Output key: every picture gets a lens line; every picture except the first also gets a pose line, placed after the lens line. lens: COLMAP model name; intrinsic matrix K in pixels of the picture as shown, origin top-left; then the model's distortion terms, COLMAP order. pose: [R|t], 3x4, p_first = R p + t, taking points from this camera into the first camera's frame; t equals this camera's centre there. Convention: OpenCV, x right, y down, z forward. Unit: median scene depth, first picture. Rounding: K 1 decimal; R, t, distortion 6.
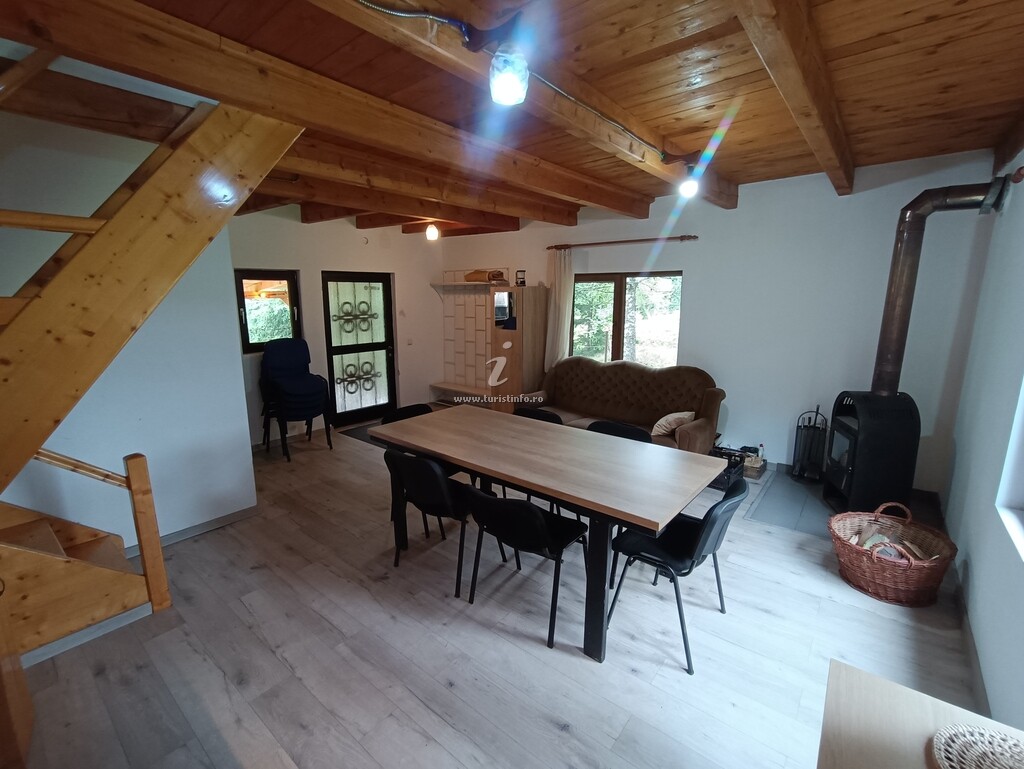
lens RADIAL K [[456.0, 0, 495.2], [0, 456.0, 380.2], [0, 0, 1]] dist [-0.001468, -0.000068]
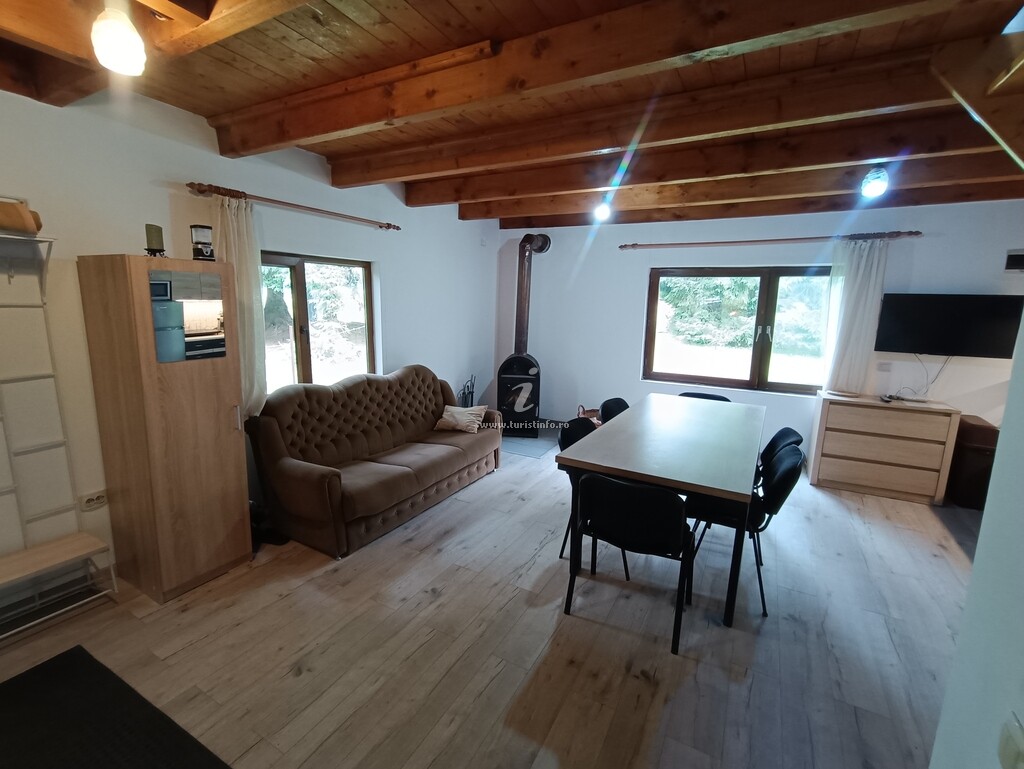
lens RADIAL K [[466.9, 0, 505.9], [0, 466.9, 382.7], [0, 0, 1]] dist [-0.003090, -0.000369]
pose [[-0.189569, -0.170775, 0.966902, -0.817389], [0.166904, 0.964822, 0.203131, -0.234053], [-0.967578, 0.199887, -0.154397, 1.406814]]
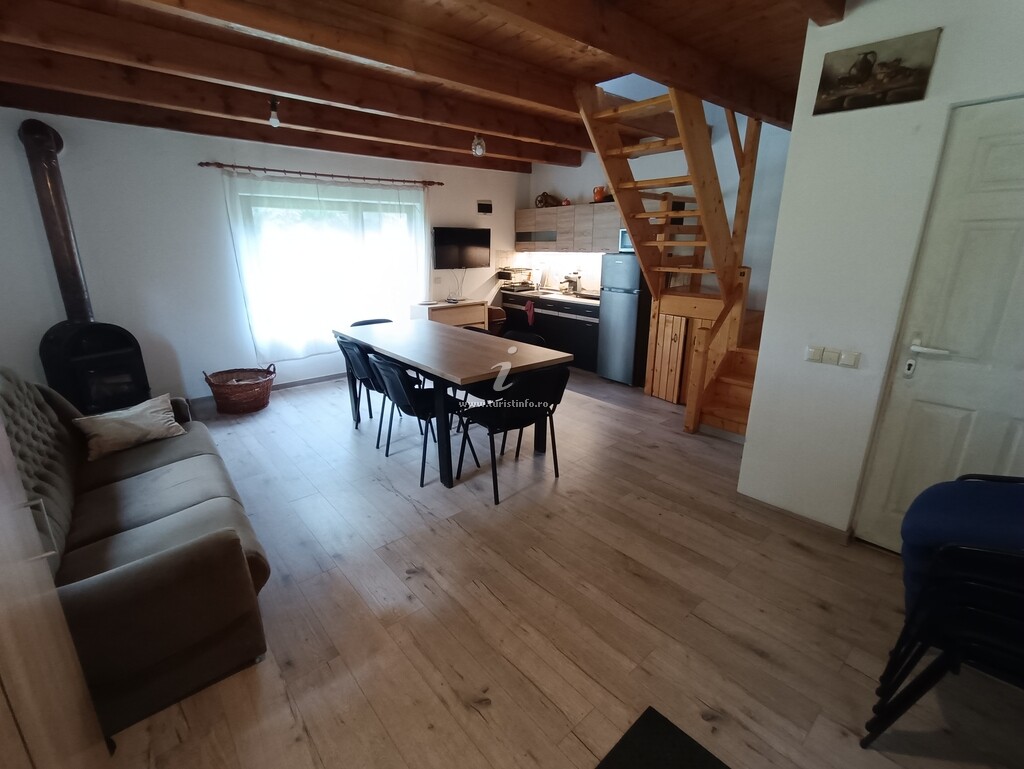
lens RADIAL K [[466.2, 0, 506.7], [0, 466.2, 383.4], [0, 0, 1]] dist [-0.004577, 0.000096]
pose [[-0.989116, -0.037249, 0.142344, -0.283131], [0.032736, 0.887467, 0.459708, -0.317671], [-0.143449, 0.459364, -0.876588, 1.962856]]
